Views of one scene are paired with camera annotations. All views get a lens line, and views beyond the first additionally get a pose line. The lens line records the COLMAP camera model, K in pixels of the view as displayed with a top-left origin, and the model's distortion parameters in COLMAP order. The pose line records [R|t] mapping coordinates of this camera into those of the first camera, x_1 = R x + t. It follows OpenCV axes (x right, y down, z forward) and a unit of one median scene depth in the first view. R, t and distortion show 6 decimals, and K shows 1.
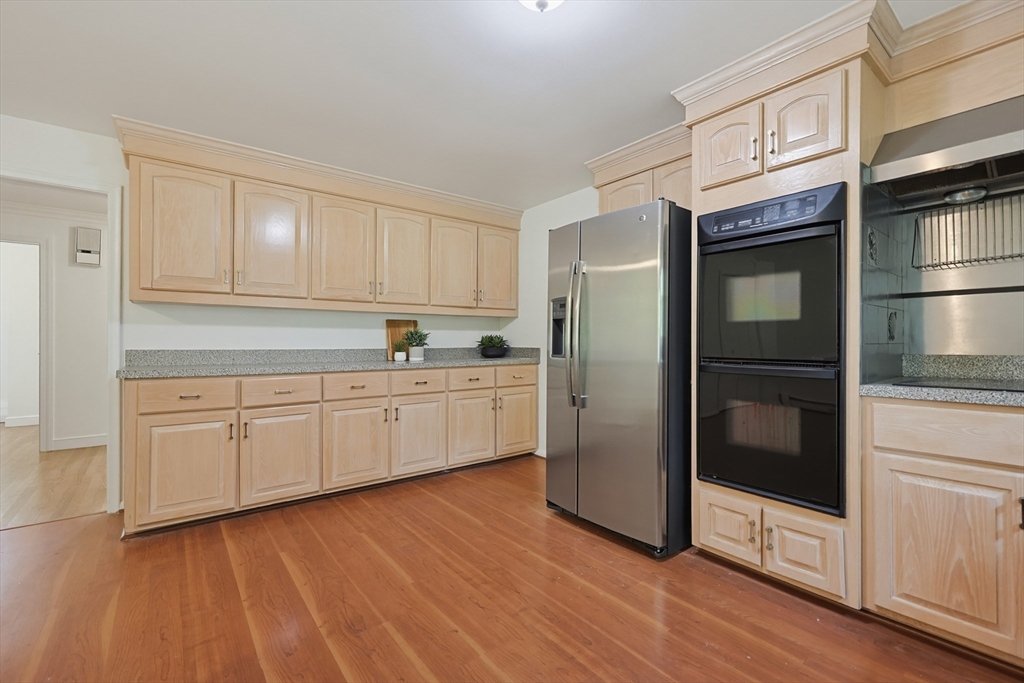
lens RADIAL K [[443.0, 0, 521.3], [0, 443.0, 339.6], [0, 0, 1]] dist [-0.003381, -0.000390]
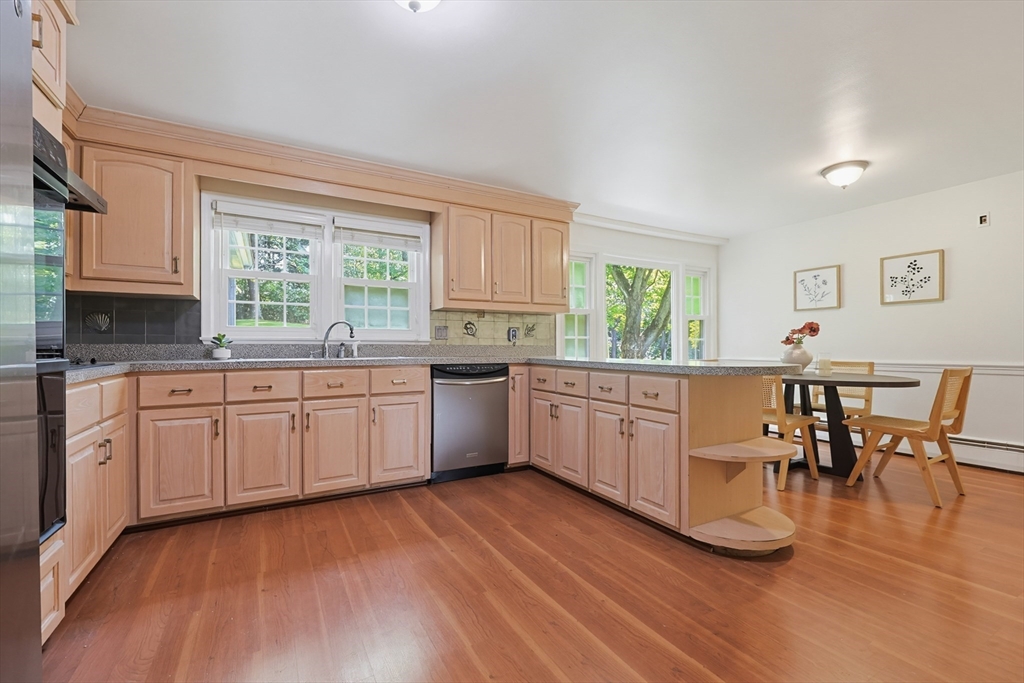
lens RADIAL K [[440.1, 0, 508.3], [0, 440.1, 345.6], [0, 0, 1]] dist [0.000402, 0.000023]
pose [[-0.984477, 0.000519, 0.175513, -0.182465], [-0.000498, 0.999983, -0.005750, 0.029584], [-0.175513, -0.005748, -0.984460, 1.042682]]
